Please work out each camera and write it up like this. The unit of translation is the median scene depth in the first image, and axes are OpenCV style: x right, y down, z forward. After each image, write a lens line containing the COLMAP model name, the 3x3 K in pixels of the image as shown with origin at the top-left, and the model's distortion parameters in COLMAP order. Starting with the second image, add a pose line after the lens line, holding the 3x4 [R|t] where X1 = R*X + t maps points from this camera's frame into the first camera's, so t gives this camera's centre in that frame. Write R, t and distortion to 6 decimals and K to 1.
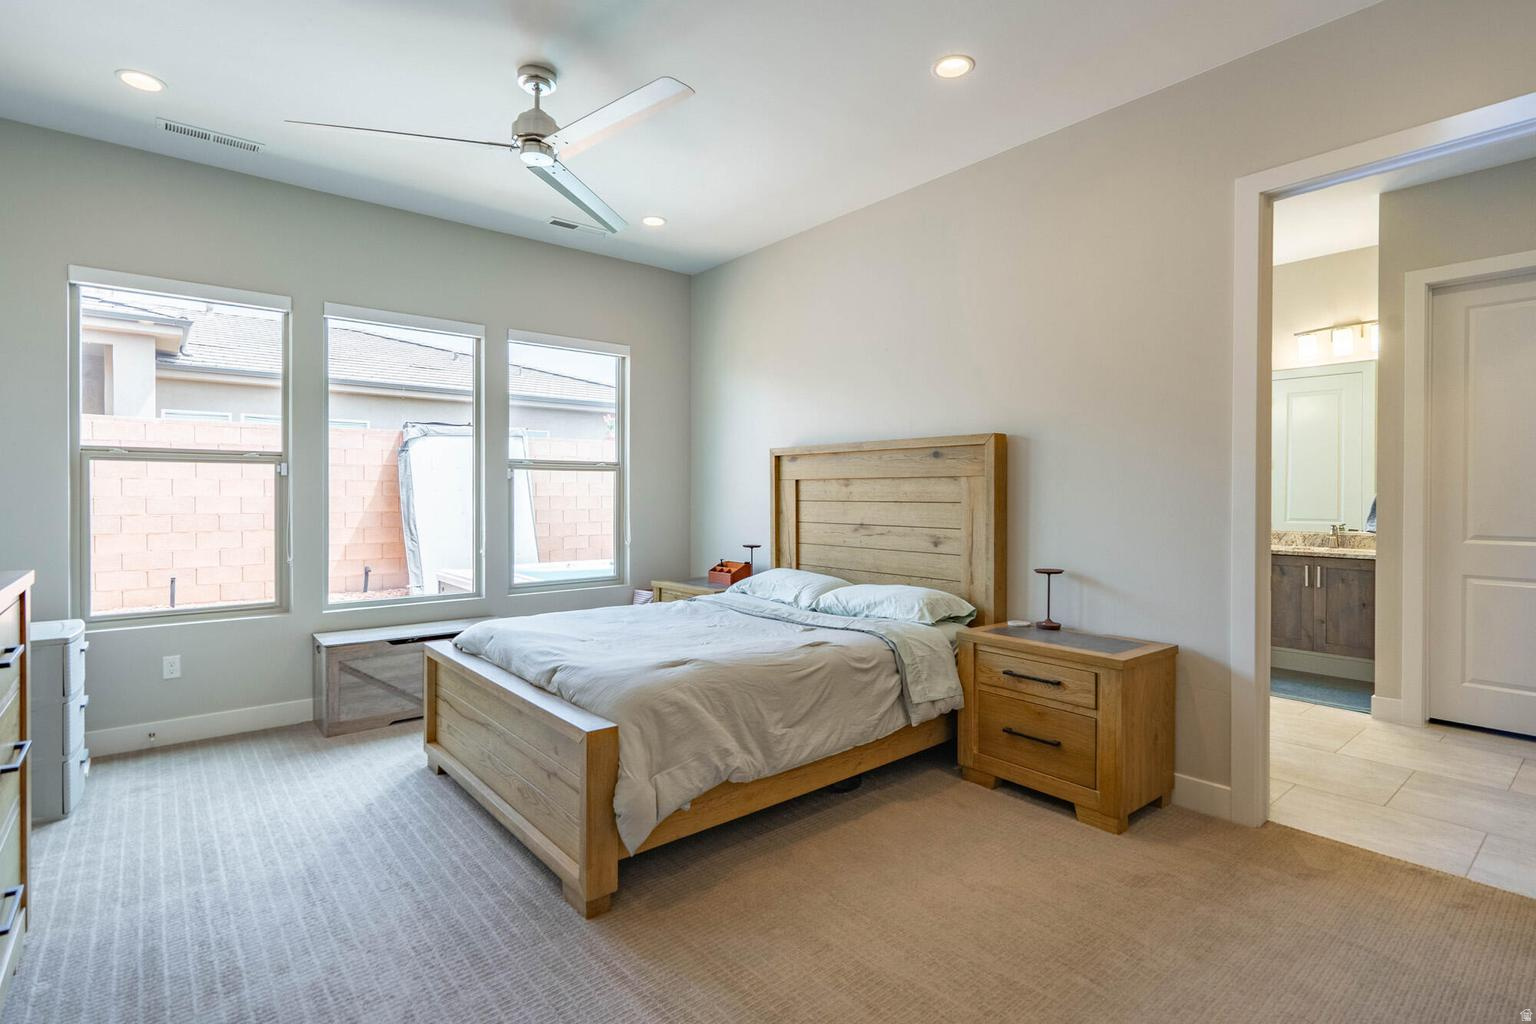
lens RADIAL K [[715.6, 0, 783.3], [0, 715.6, 501.3], [0, 0, 1]] dist [-0.002384, 0.001589]
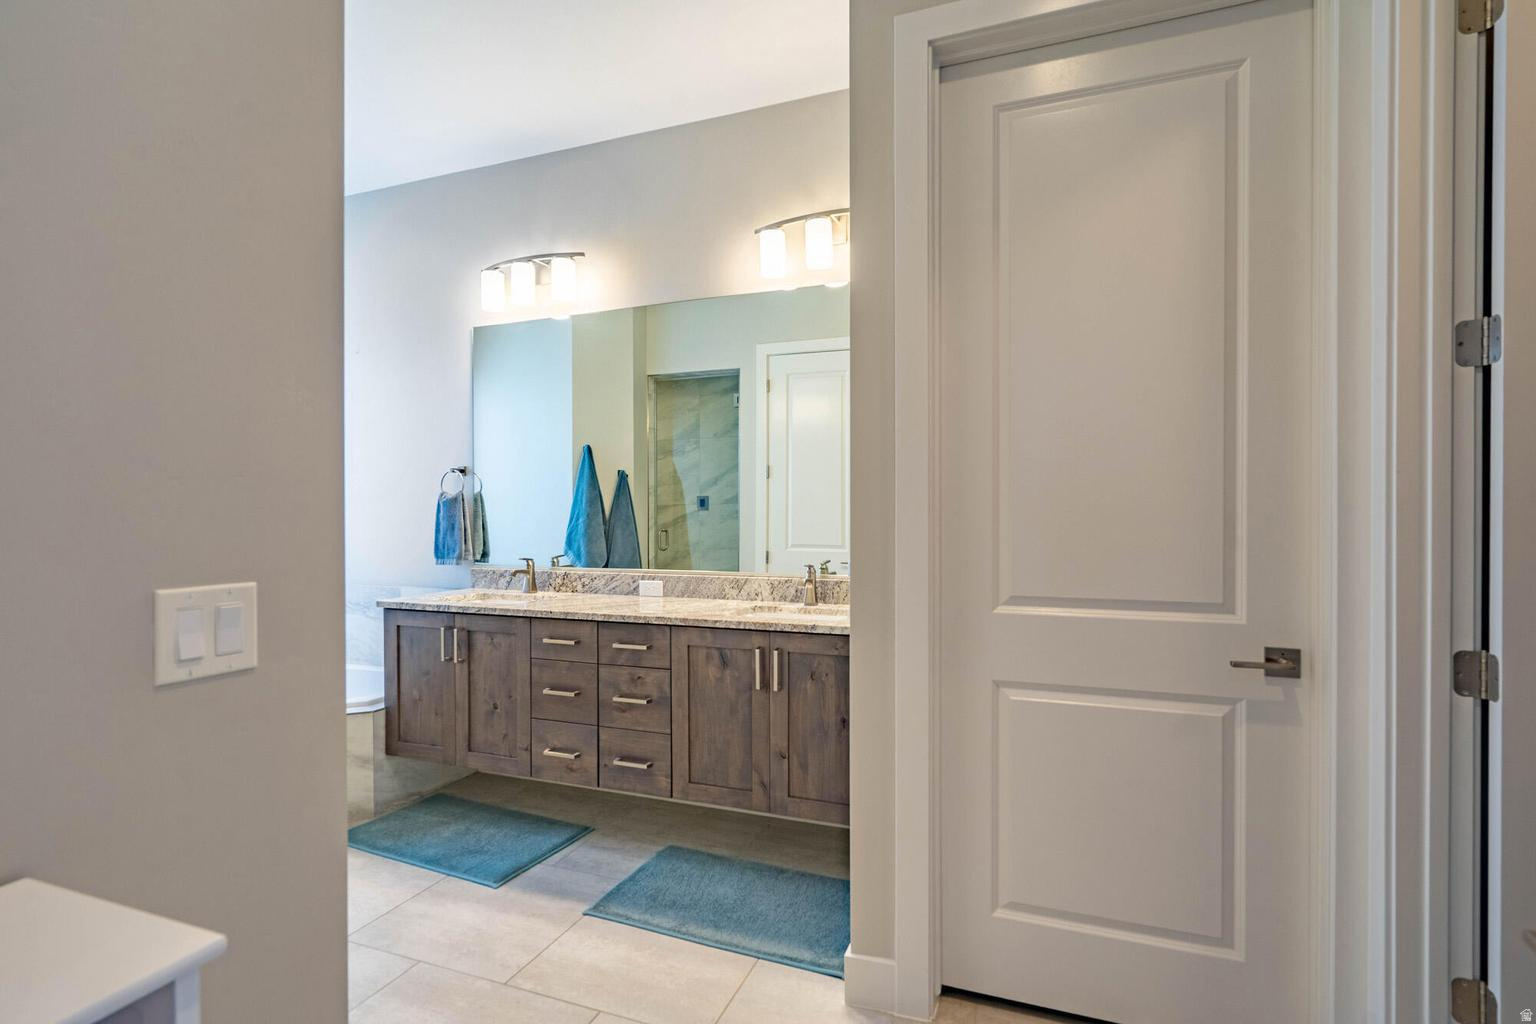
lens RADIAL K [[715.6, 0, 808.2], [0, 715.6, 520.5], [0, 0, 1]] dist [-0.002384, 0.001589]
pose [[0.847170, -0.004676, 0.531301, 0.384445], [0.006313, 0.999979, -0.001265, -0.000901], [-0.531284, 0.004426, 0.847182, 0.427628]]
